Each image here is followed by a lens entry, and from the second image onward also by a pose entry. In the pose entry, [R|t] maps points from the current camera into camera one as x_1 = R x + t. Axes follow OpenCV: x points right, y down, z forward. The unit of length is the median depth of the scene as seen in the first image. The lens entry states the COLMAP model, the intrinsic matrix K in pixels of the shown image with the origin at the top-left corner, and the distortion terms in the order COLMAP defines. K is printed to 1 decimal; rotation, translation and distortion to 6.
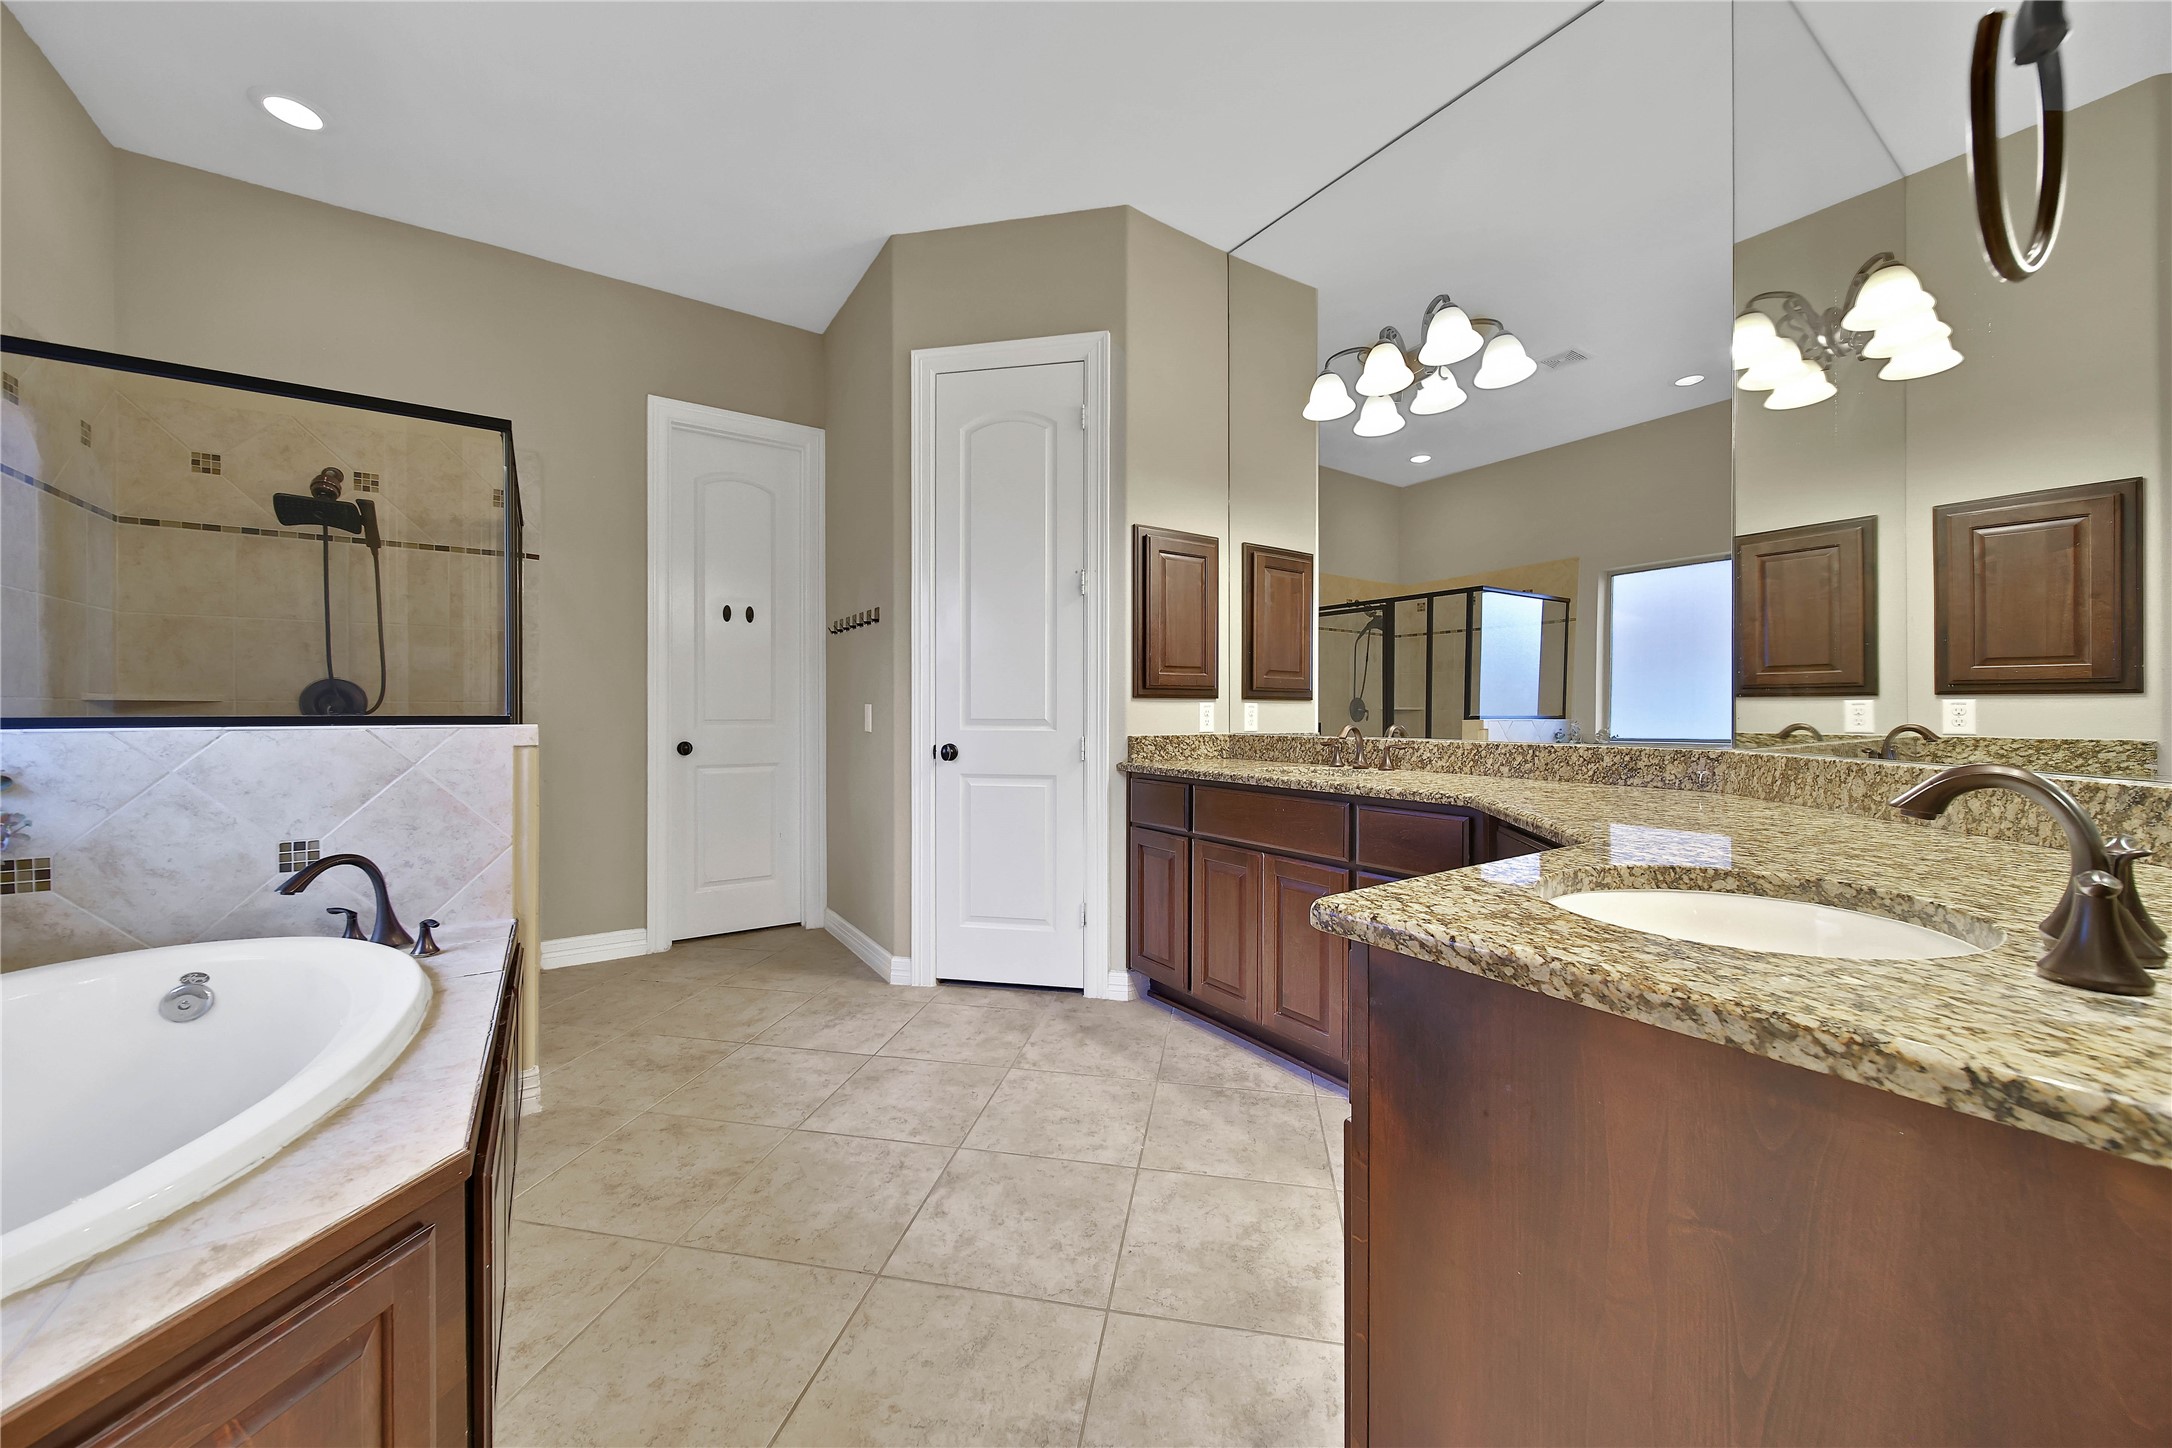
lens RADIAL K [[775.2, 0, 1073.3], [0, 775.2, 714.9], [0, 0, 1]] dist [0.000457, -0.001463]
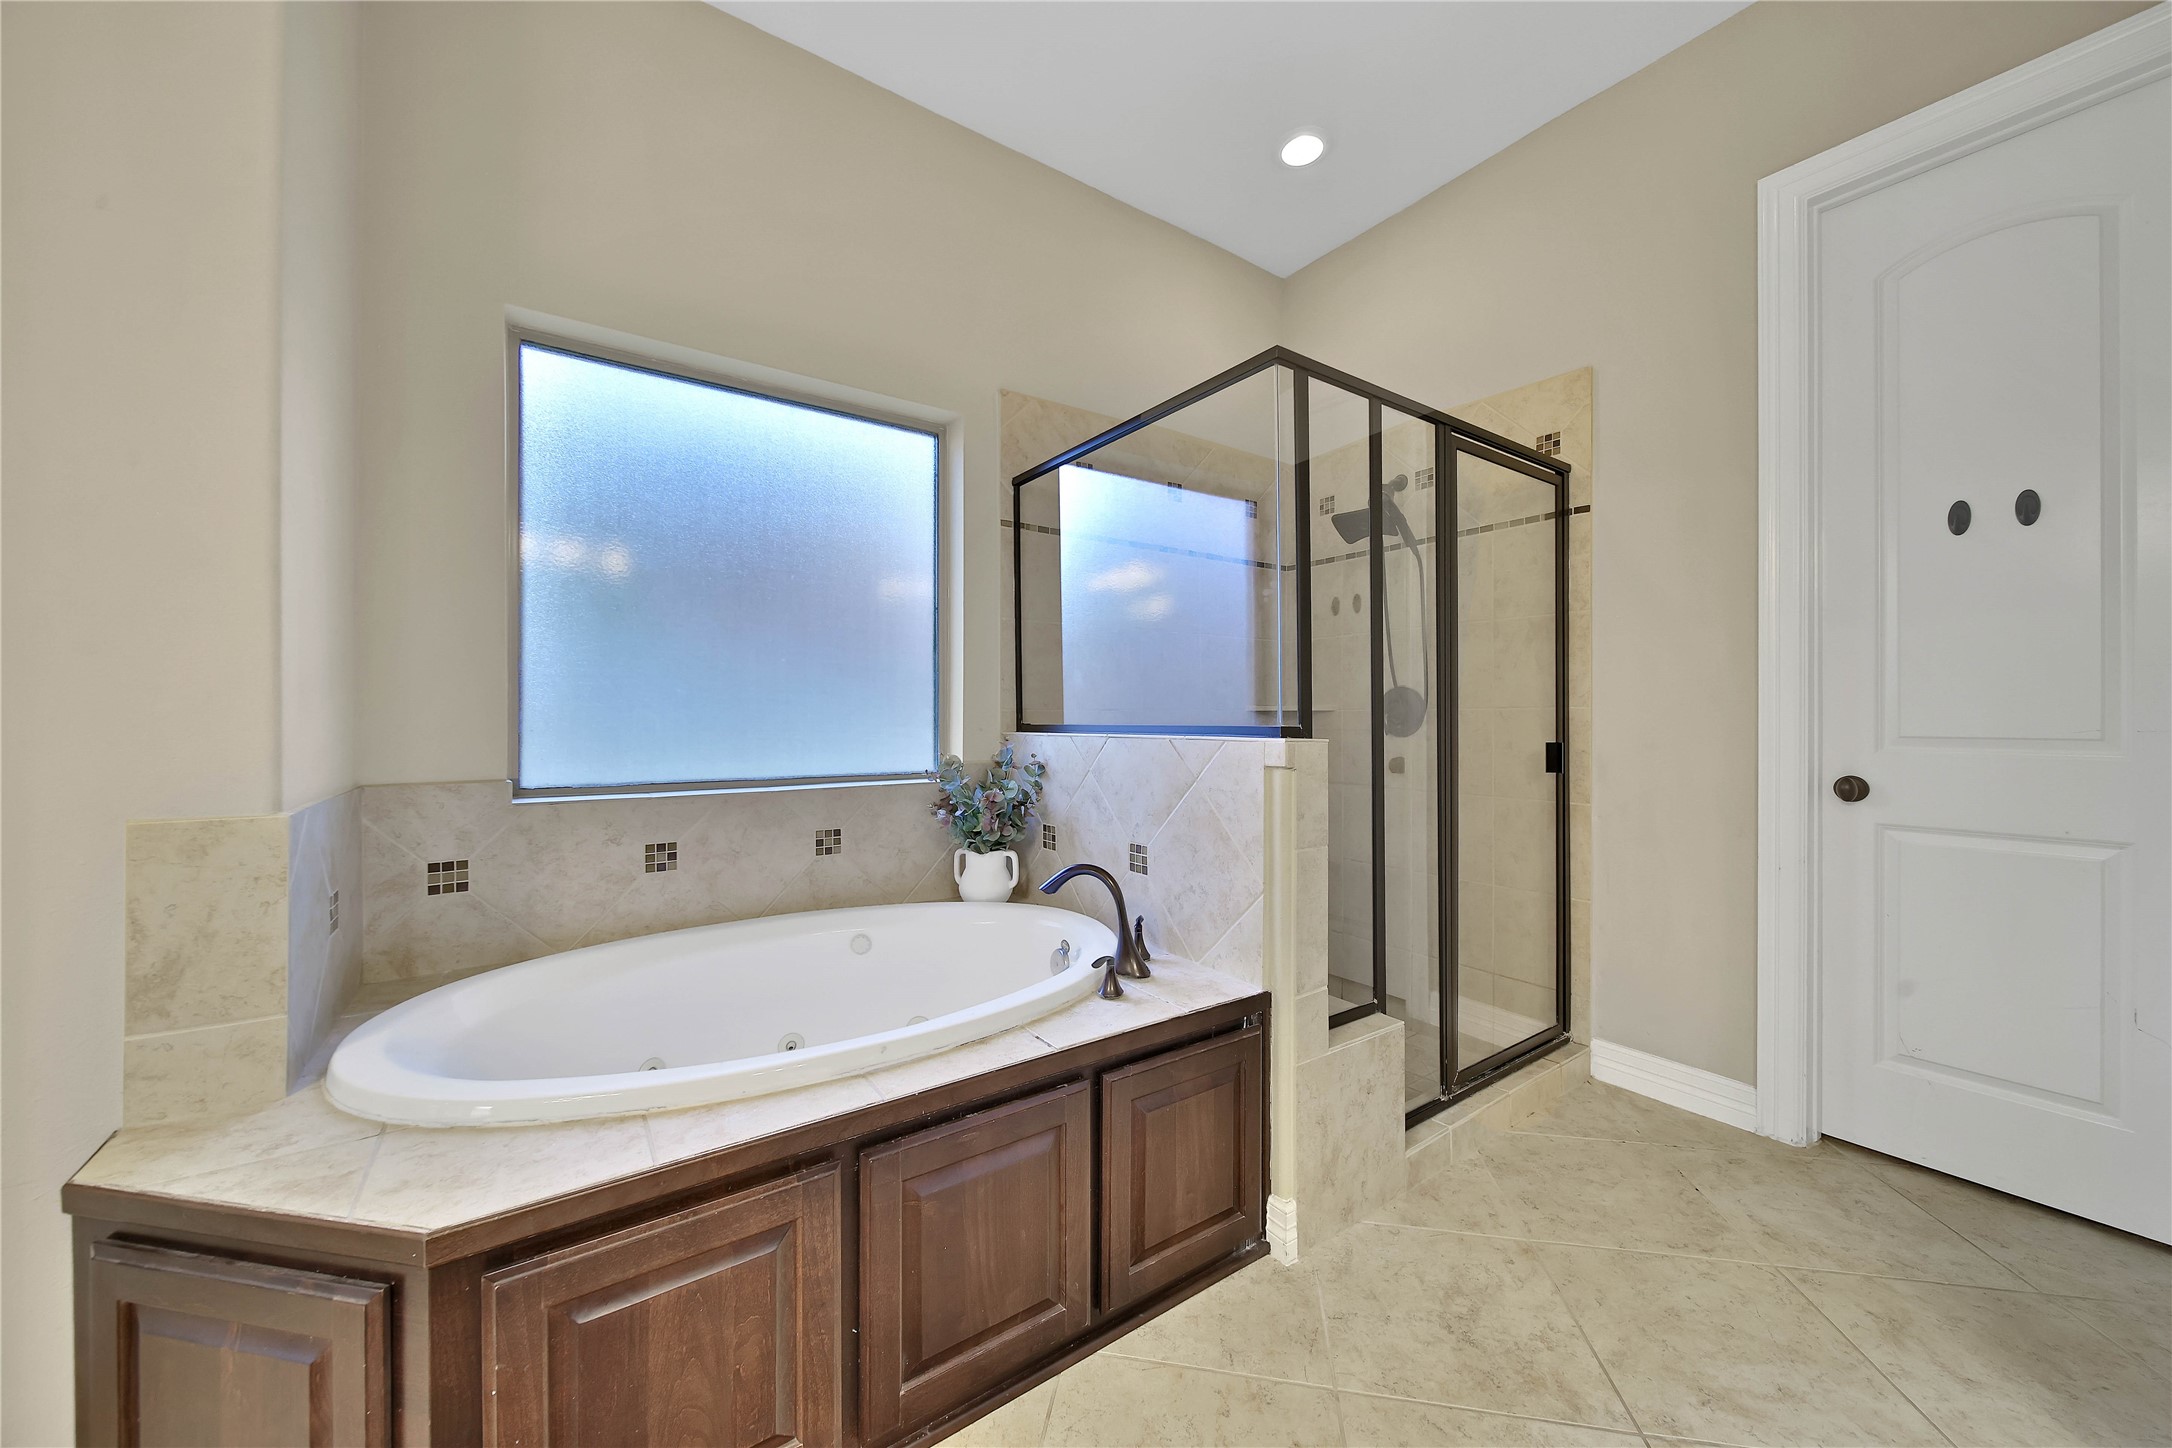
lens RADIAL K [[775.2, 0, 1078.2], [0, 775.2, 716.8], [0, 0, 1]] dist [0.000457, -0.001463]
pose [[0.024182, -0.001886, -0.999706, 0.033921], [-0.004090, 0.999990, -0.001985, -0.004980], [0.999699, 0.004137, 0.024174, 0.631095]]
